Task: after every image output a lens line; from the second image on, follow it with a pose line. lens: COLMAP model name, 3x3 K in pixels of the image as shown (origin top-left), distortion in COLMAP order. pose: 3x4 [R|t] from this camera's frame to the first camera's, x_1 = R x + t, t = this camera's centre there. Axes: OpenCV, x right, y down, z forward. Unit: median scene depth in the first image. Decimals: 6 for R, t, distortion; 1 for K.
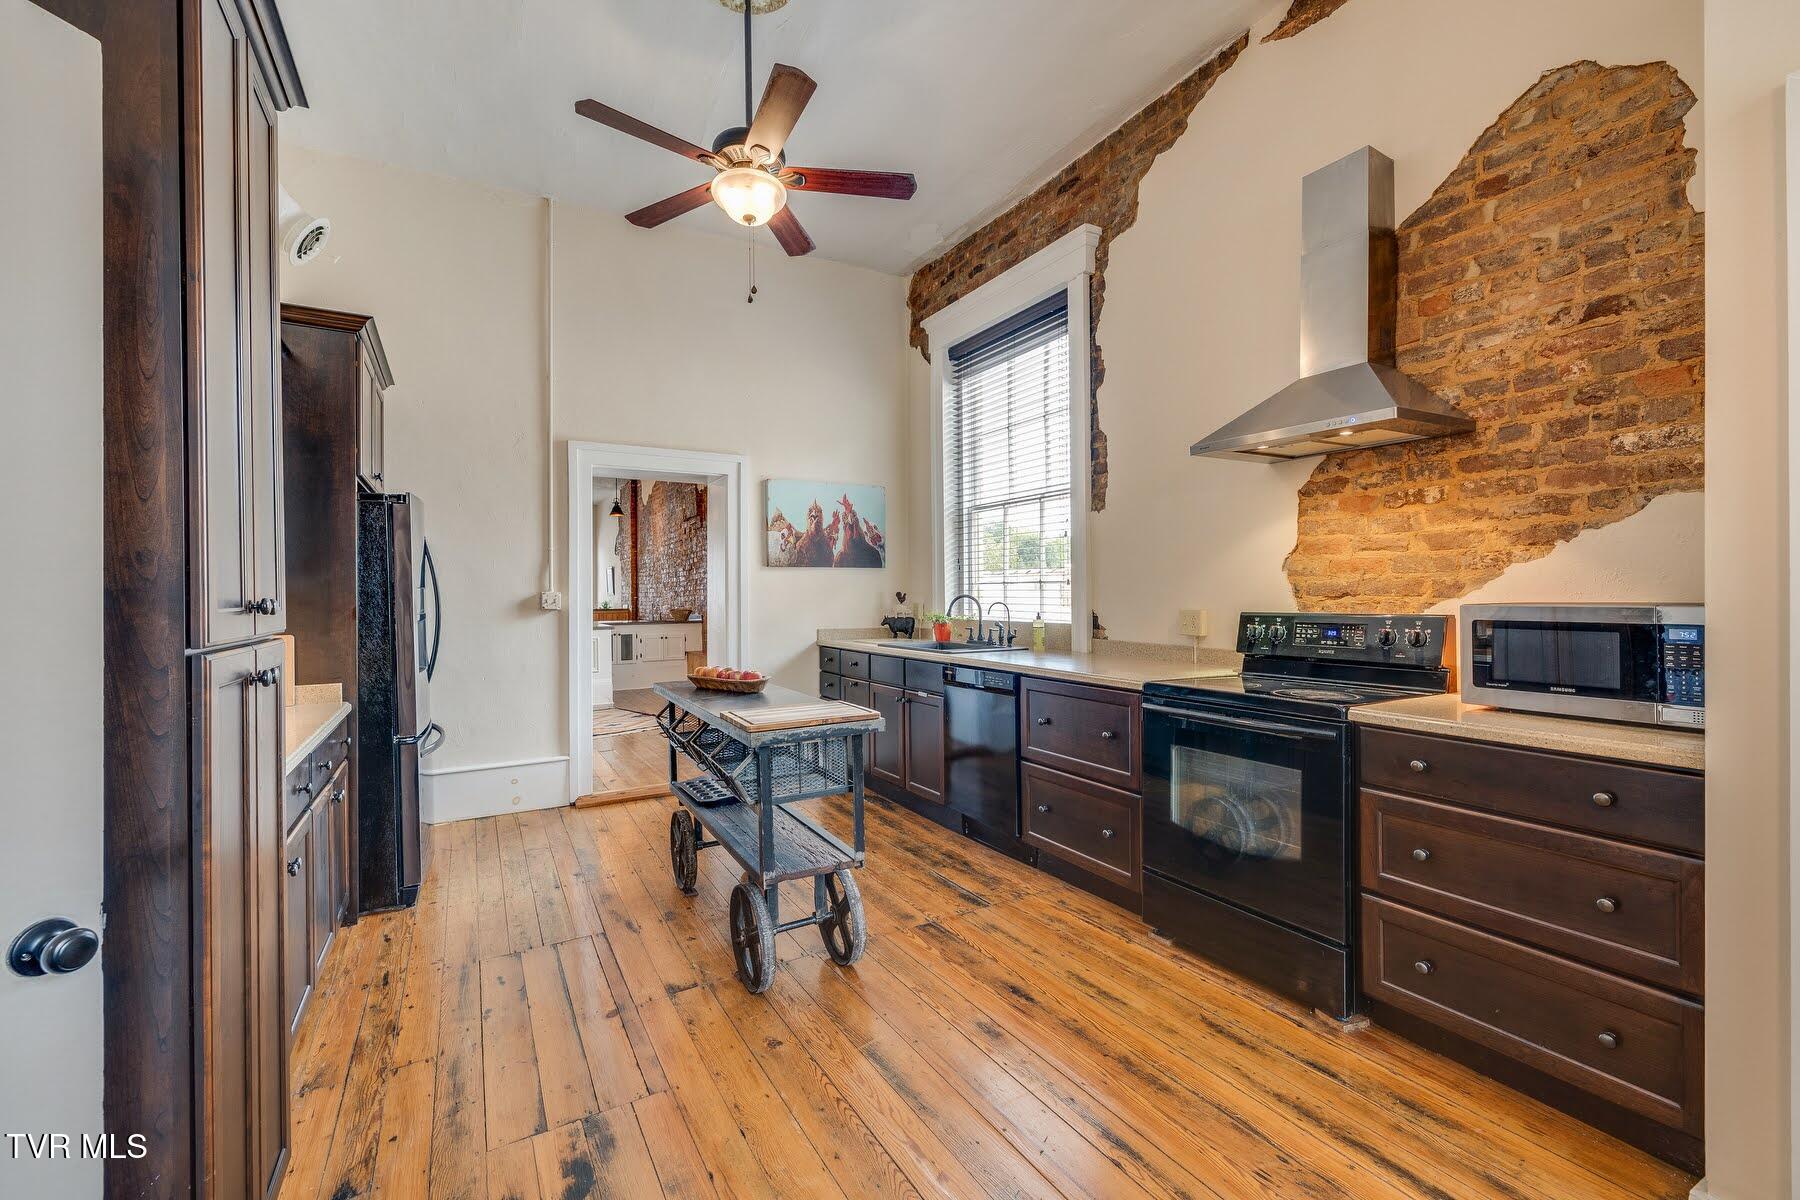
lens RADIAL K [[753.6, 0, 900.0], [0, 753.6, 600.0], [0, 0, 1]] dist [-0.001904, -0.000049]
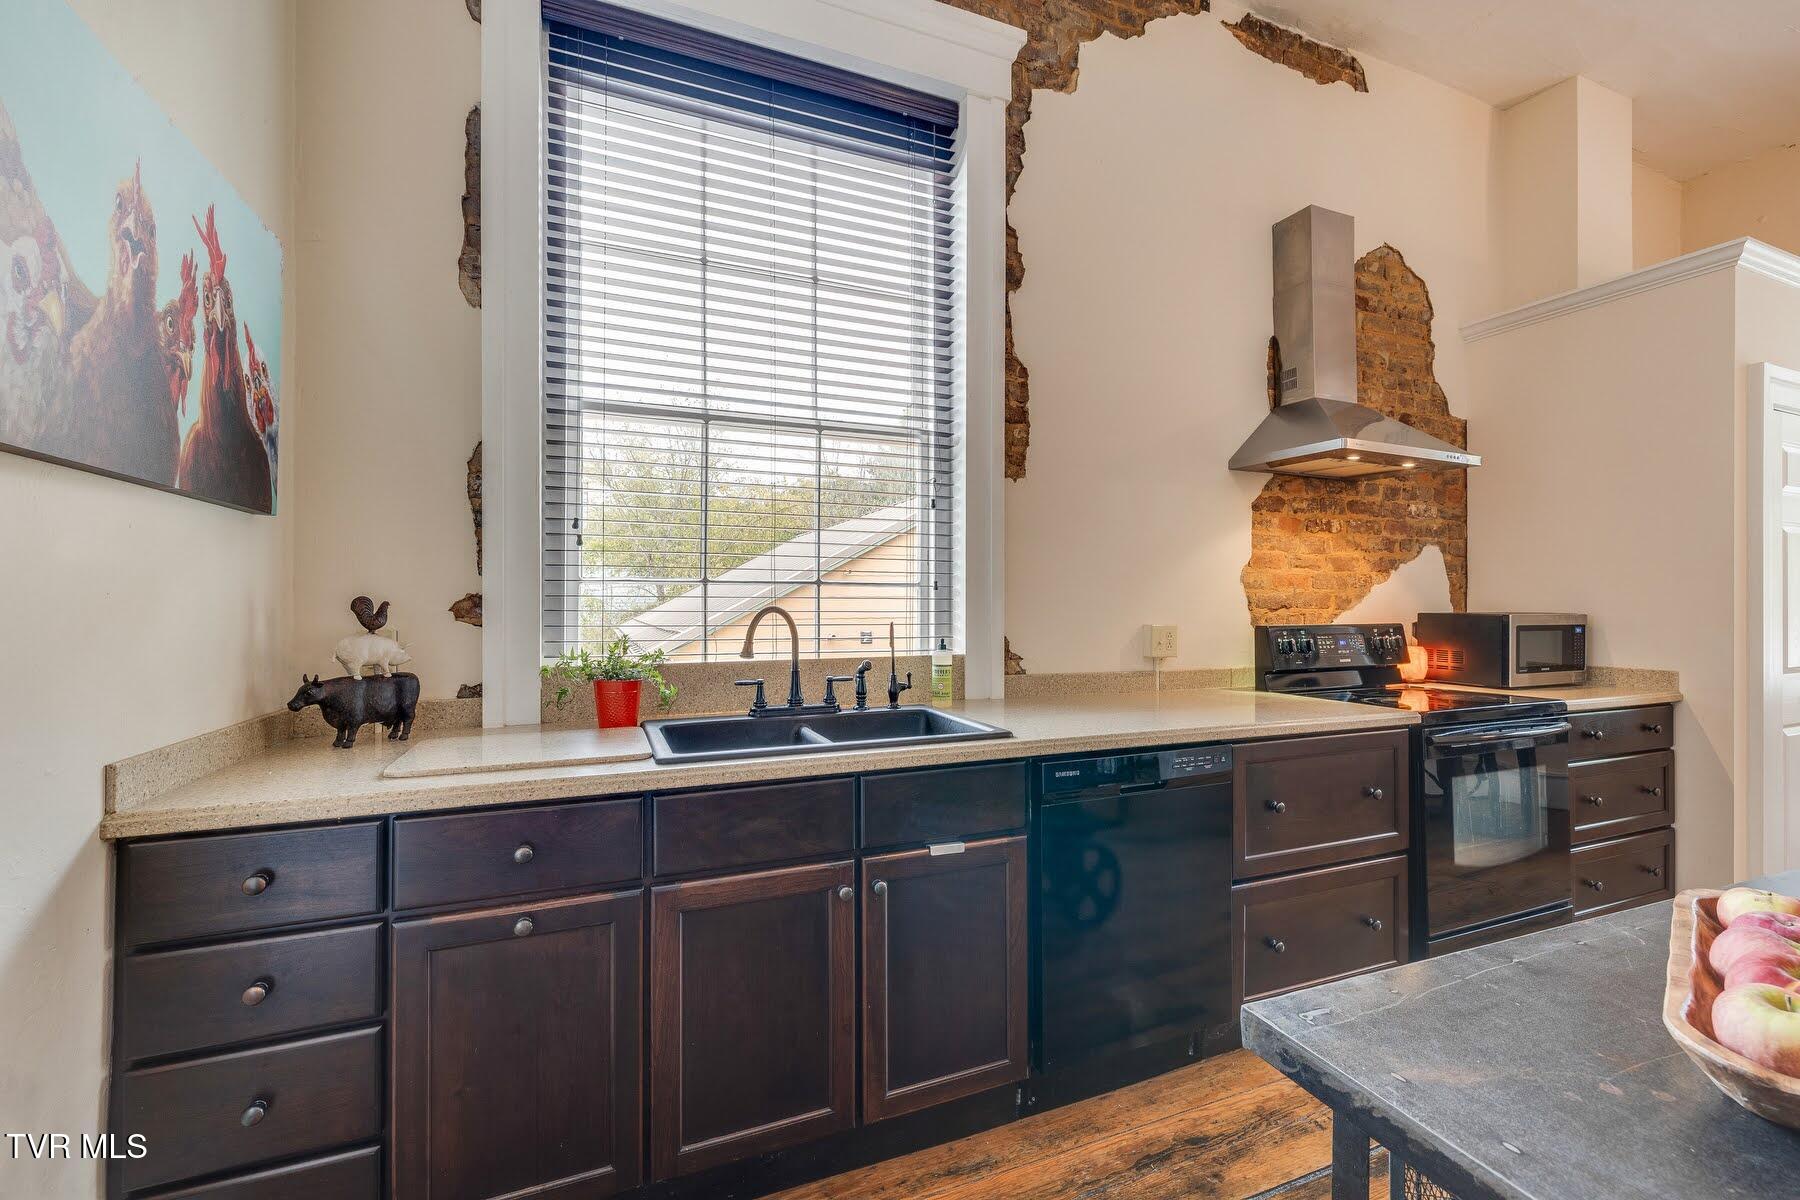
lens RADIAL K [[753.6, 0, 900.0], [0, 753.6, 600.0], [0, 0, 1]] dist [-0.001904, -0.000049]
pose [[0.131401, 0.011545, 0.991262, -0.520693], [0.006629, 0.999900, -0.012525, -0.007174], [-0.991307, 0.008217, 0.131311, 1.330941]]
